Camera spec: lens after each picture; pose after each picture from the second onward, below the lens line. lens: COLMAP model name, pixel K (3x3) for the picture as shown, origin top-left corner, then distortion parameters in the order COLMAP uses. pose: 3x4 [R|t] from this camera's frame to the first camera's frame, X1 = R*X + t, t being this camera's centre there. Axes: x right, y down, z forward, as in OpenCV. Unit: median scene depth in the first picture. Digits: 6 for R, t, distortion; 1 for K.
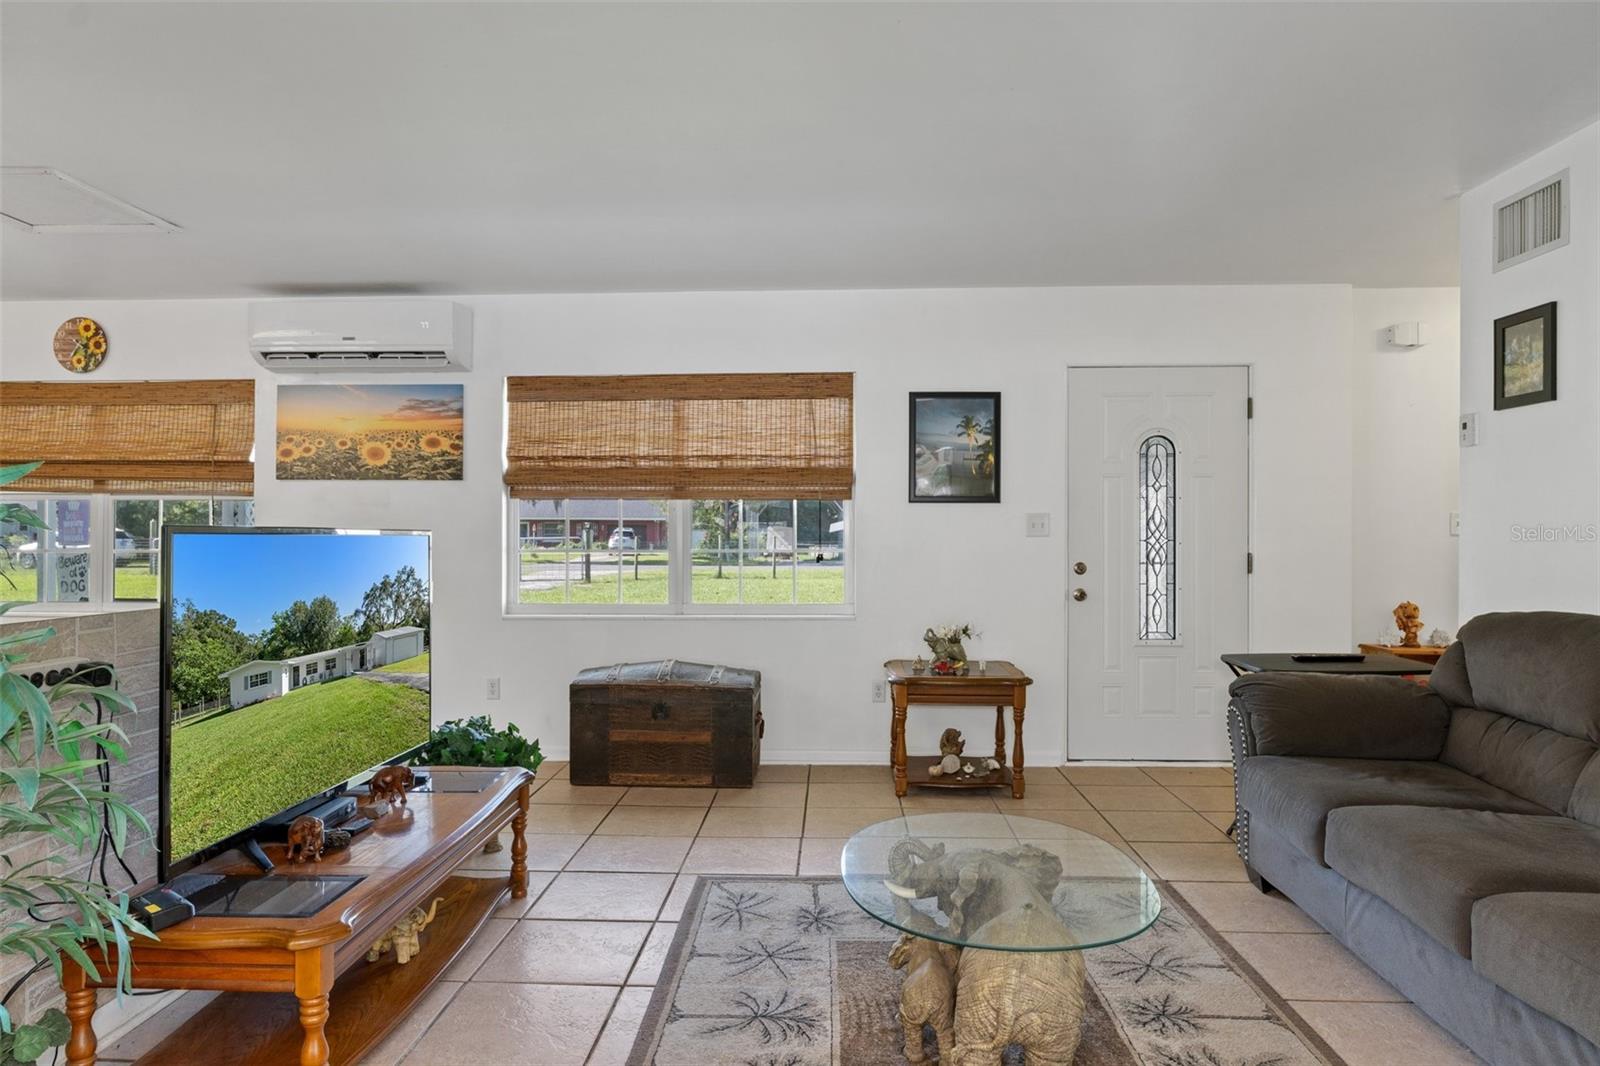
lens RADIAL K [[912.2, 0, 795.6], [0, 912.2, 527.4], [0, 0, 1]] dist [-0.019660, 0.012447]
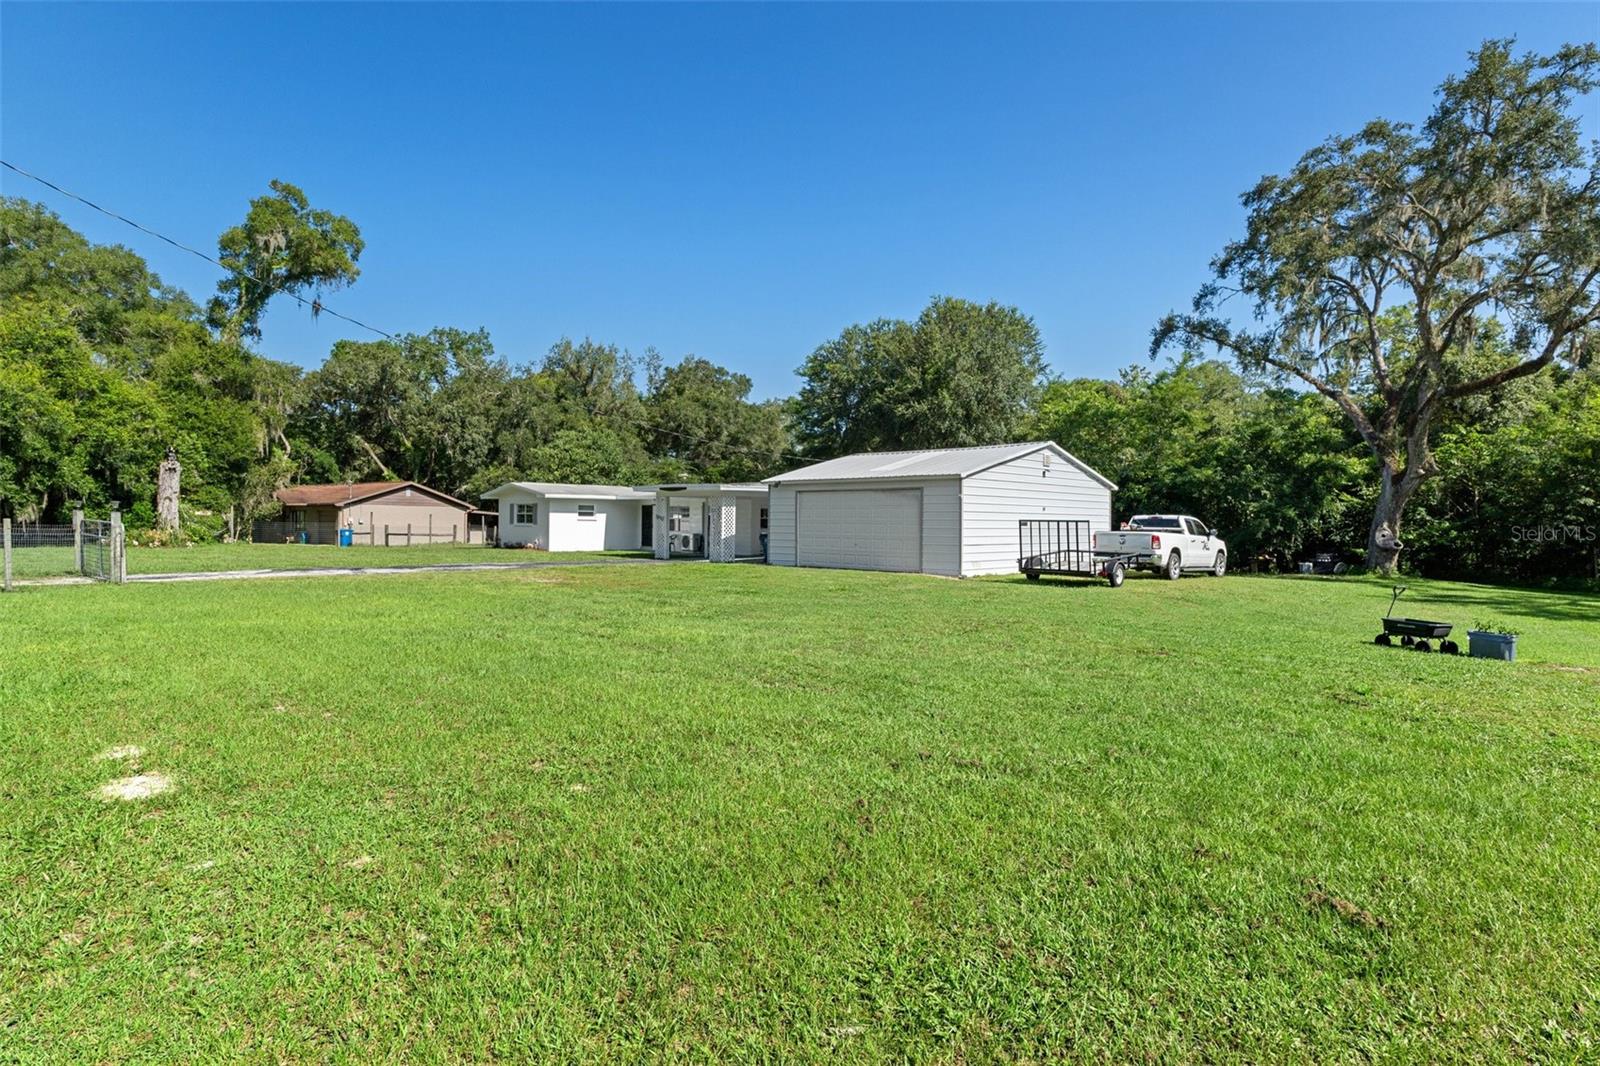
lens RADIAL K [[842.7, 0, 823.2], [0, 842.7, 511.5], [0, 0, 1]] dist [0.003656, 0.000862]
pose [[-0.665701, -0.025842, -0.745771, -0.174787], [-0.026091, 0.999595, -0.011348, 0.096156], [0.745762, 0.011904, -0.666106, 0.728680]]
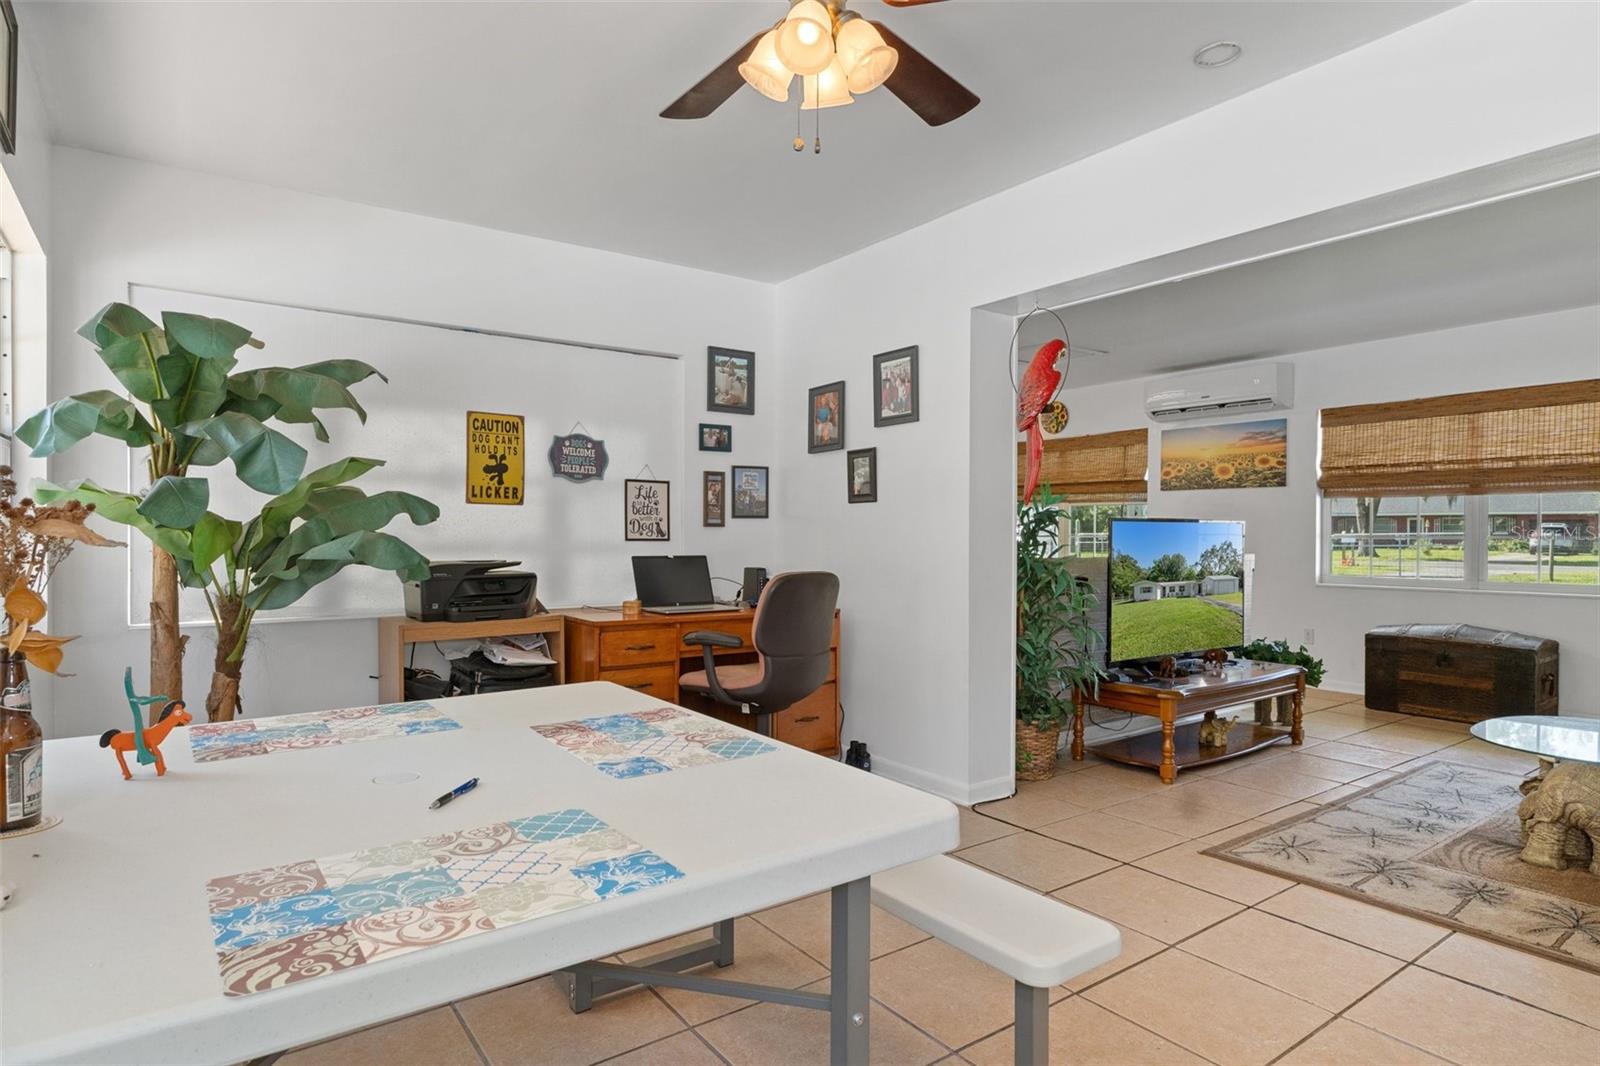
lens RADIAL K [[901.0, 0, 772.2], [0, 901.0, 535.2], [0, 0, 1]] dist [0.003636, 0.005295]
pose [[0.591259, 0.002631, -0.806478, 0.334867], [0.004922, 0.999964, 0.006871, 0.011715], [0.806467, -0.008032, 0.591225, -0.540180]]
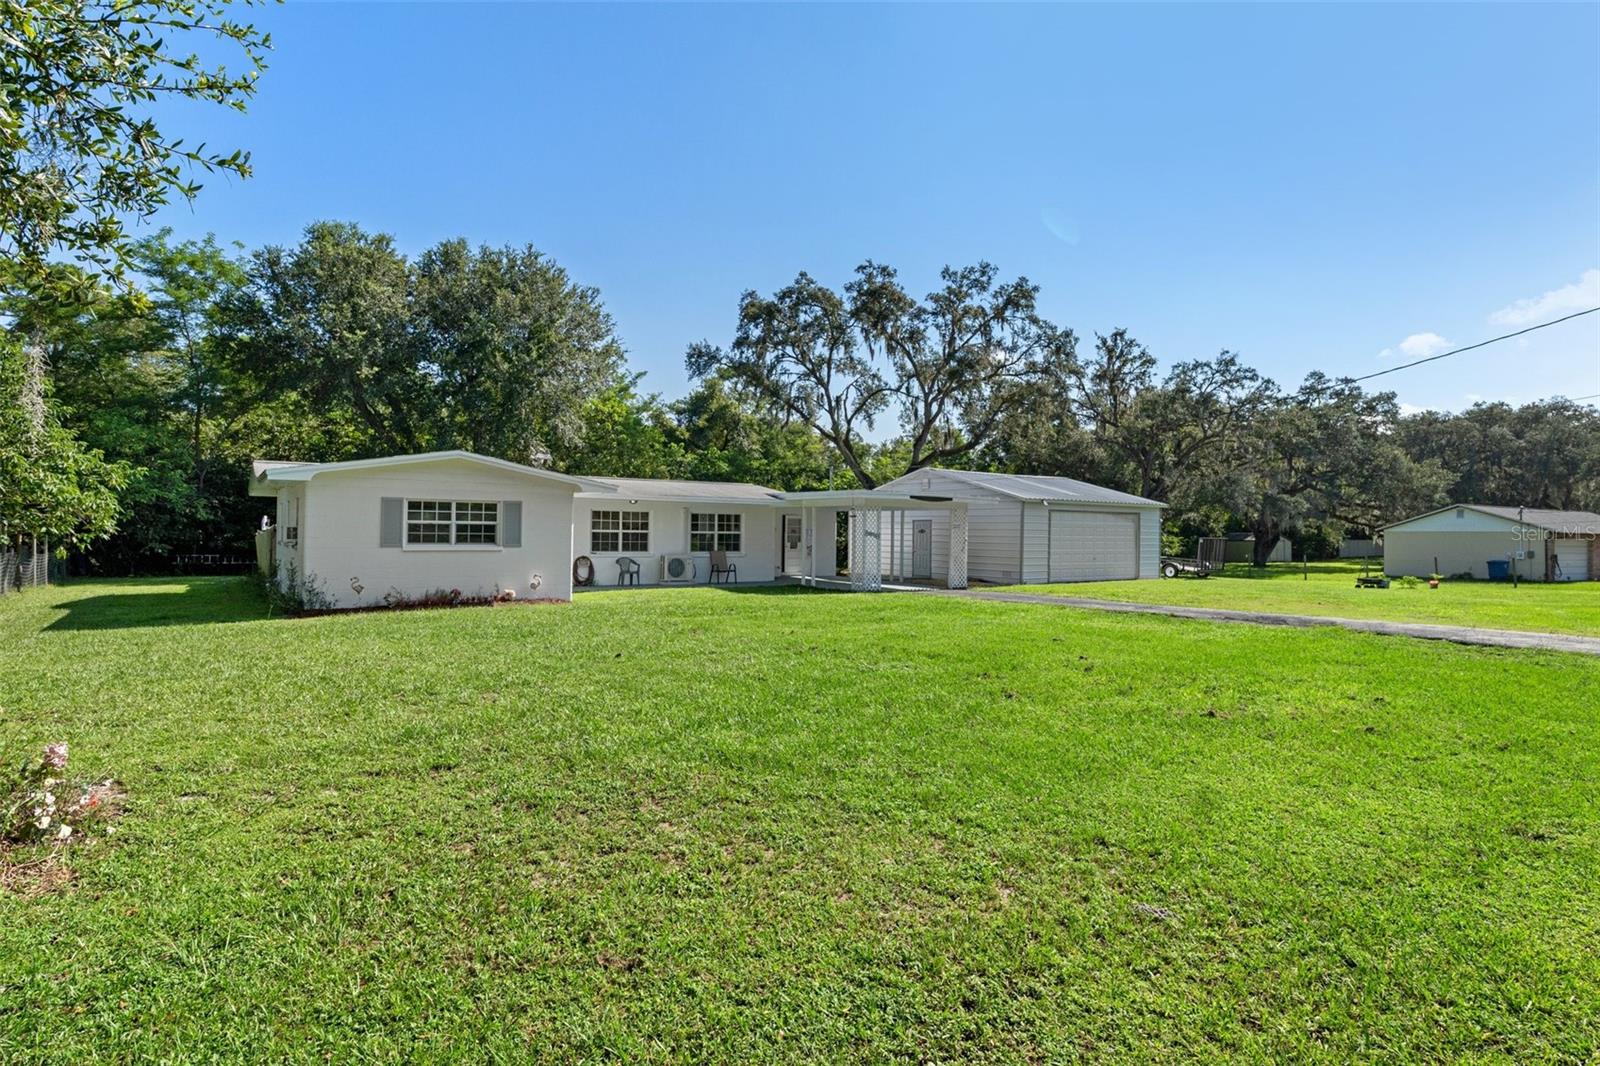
lens RADIAL K [[842.7, 0, 803.4], [0, 842.7, 499.7], [0, 0, 1]] dist [0.003656, 0.000862]
pose [[0.597629, -0.030625, -0.801188, -0.182436], [-0.017861, 0.998514, -0.051490, 0.097238], [0.801574, 0.045082, 0.596194, 0.582988]]
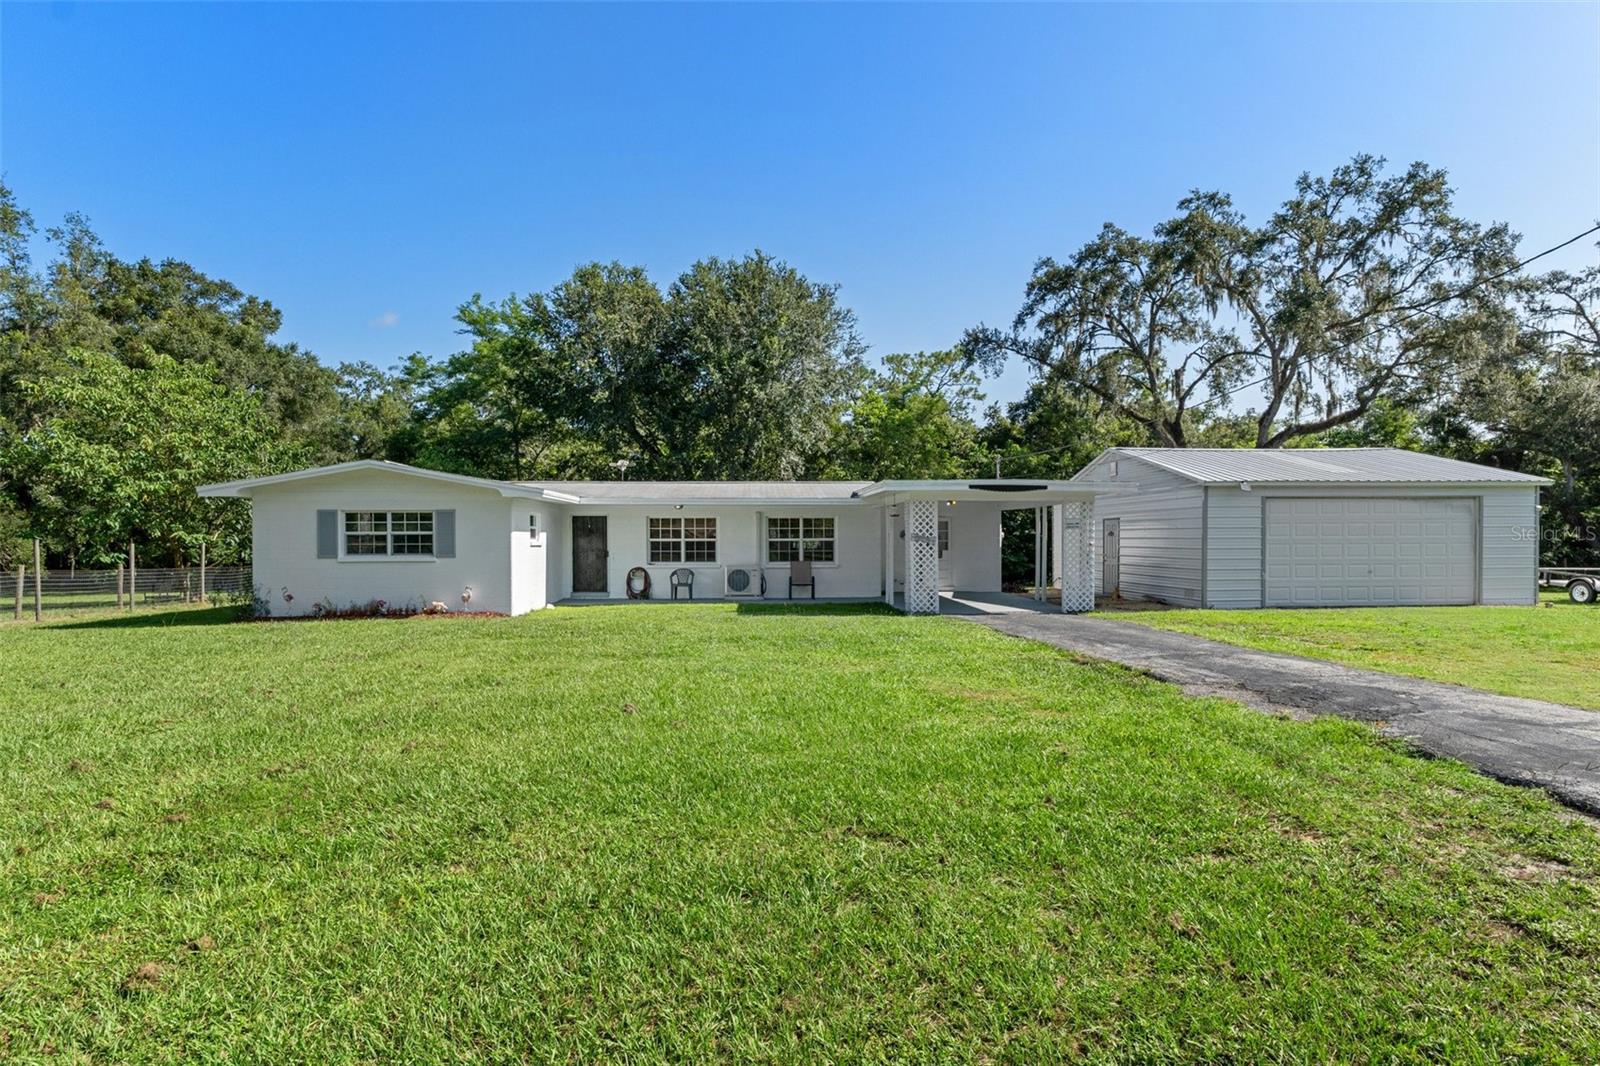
lens RADIAL K [[842.7, 0, 804.8], [0, 842.7, 542.6], [0, 0, 1]] dist [0.003656, 0.000862]
pose [[0.102974, -0.005089, -0.994671, -0.183247], [-0.007852, 0.999952, -0.005929, 0.096996], [0.994653, 0.008420, 0.102929, 0.622275]]
